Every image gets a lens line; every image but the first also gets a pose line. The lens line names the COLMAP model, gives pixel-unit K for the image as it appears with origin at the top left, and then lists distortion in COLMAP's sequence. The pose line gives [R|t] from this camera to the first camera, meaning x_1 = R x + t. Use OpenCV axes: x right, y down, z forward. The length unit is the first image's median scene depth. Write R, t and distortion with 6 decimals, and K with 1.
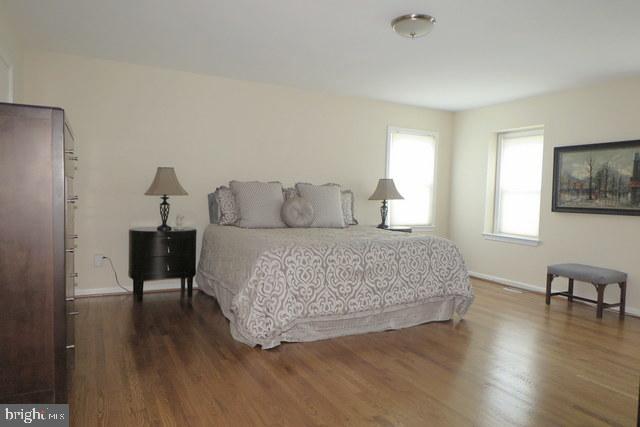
lens RADIAL K [[446.7, 0, 317.0], [0, 446.7, 212.6], [0, 0, 1]] dist [-0.004047, 0.001166]
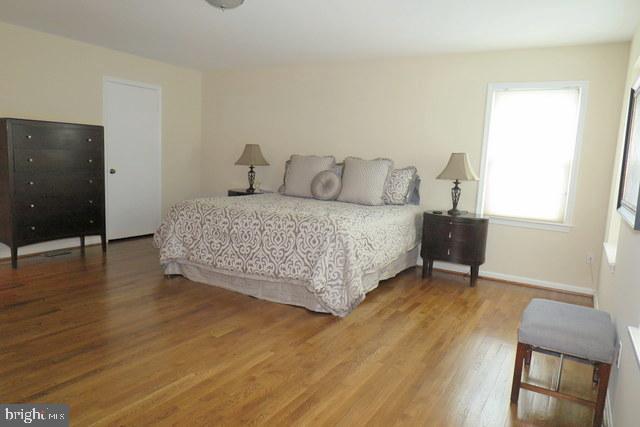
lens RADIAL K [[441.3, 0, 321.1], [0, 441.3, 213.7], [0, 0, 1]] dist [-0.005665, 0.005281]
pose [[0.522937, 0.108884, -0.845388, 1.029114], [-0.072359, 0.993898, 0.083252, -0.023465], [0.849295, 0.017636, 0.527625, 0.558455]]
